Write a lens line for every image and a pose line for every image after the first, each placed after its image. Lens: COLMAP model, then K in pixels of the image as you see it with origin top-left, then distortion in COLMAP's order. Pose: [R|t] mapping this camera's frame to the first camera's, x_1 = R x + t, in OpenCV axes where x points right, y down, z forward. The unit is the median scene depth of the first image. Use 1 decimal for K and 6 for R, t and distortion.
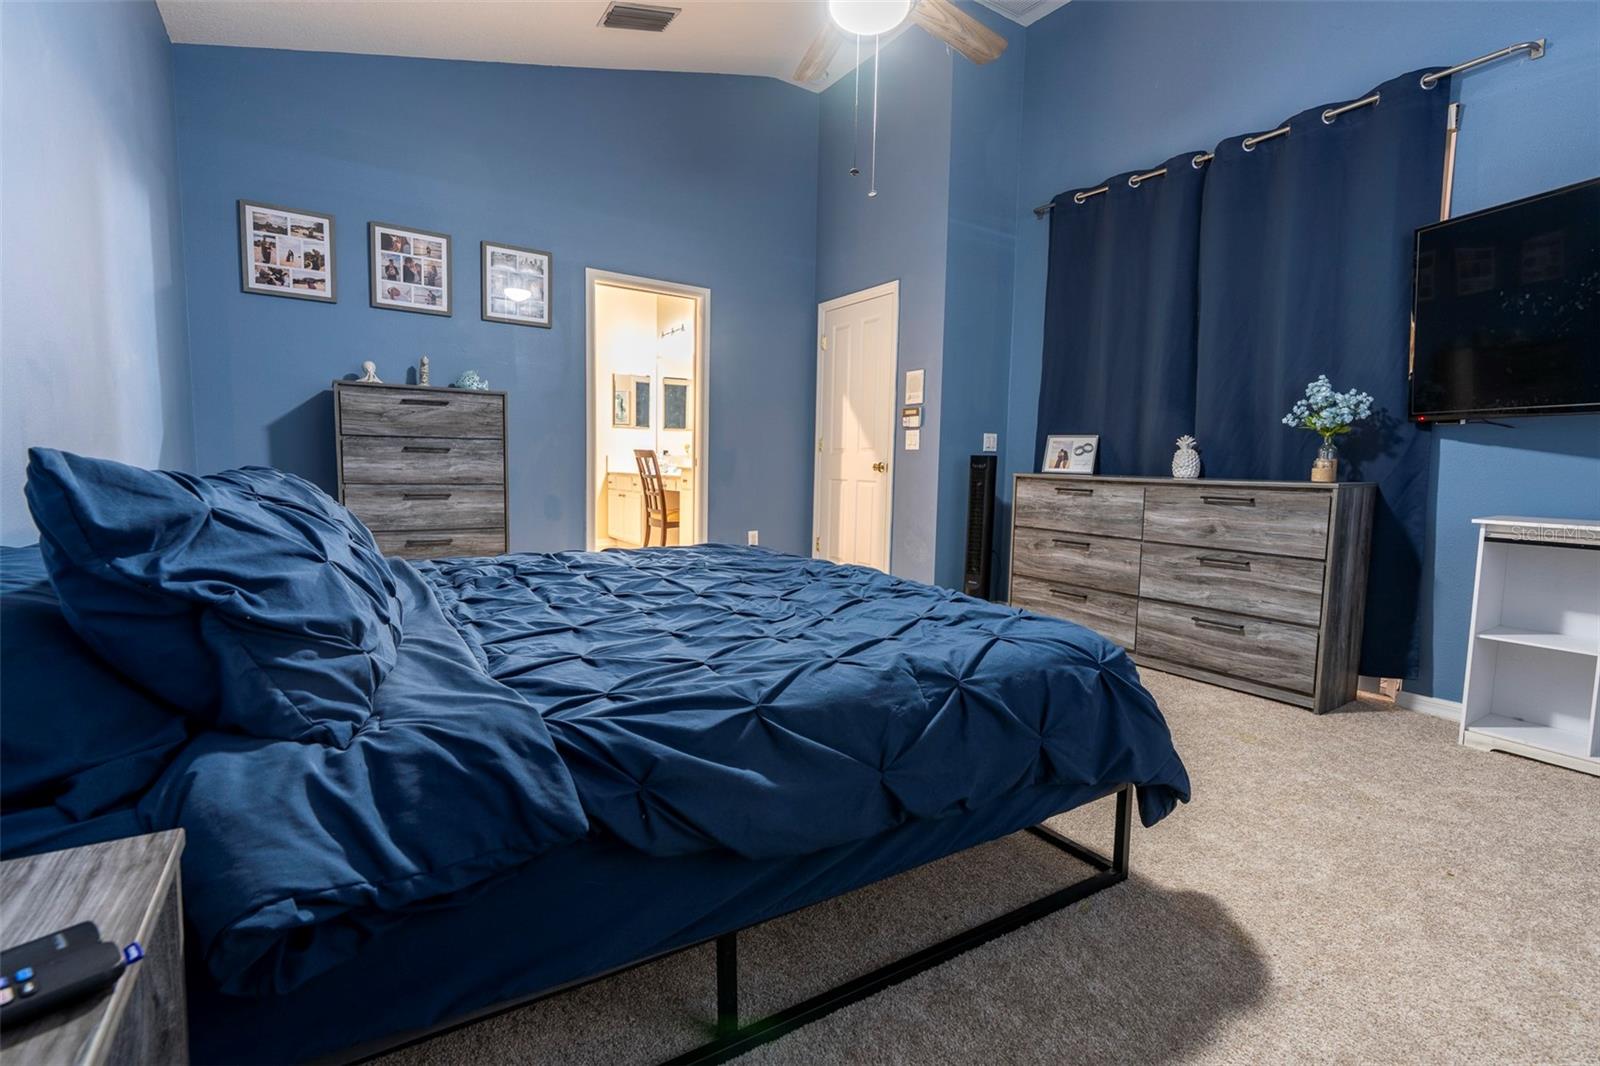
lens RADIAL K [[717.1, 0, 798.0], [0, 717.1, 535.3], [0, 0, 1]] dist [-0.002773, -0.000012]
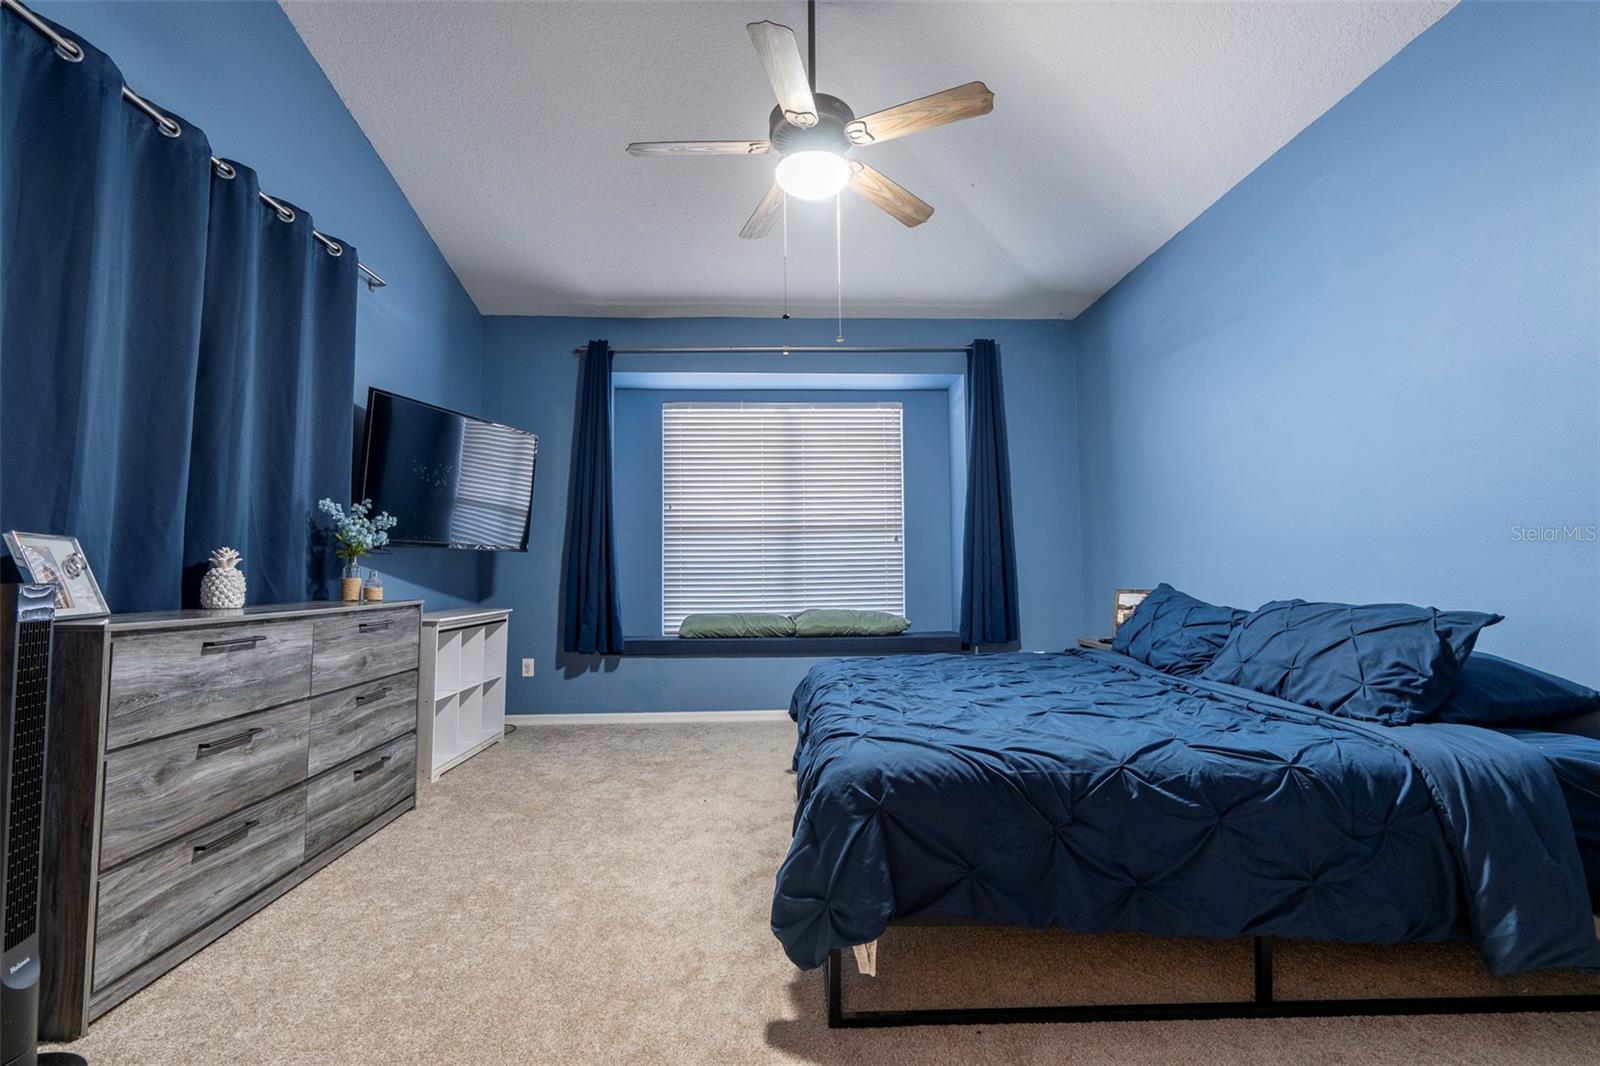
lens RADIAL K [[723.1, 0, 799.4], [0, 723.1, 527.6], [0, 0, 1]] dist [-0.006547, 0.000823]
pose [[-0.863948, 0.018435, 0.503243, -0.274066], [0.043030, 0.998377, 0.037299, -0.153193], [-0.501739, 0.053879, -0.863340, 1.260048]]
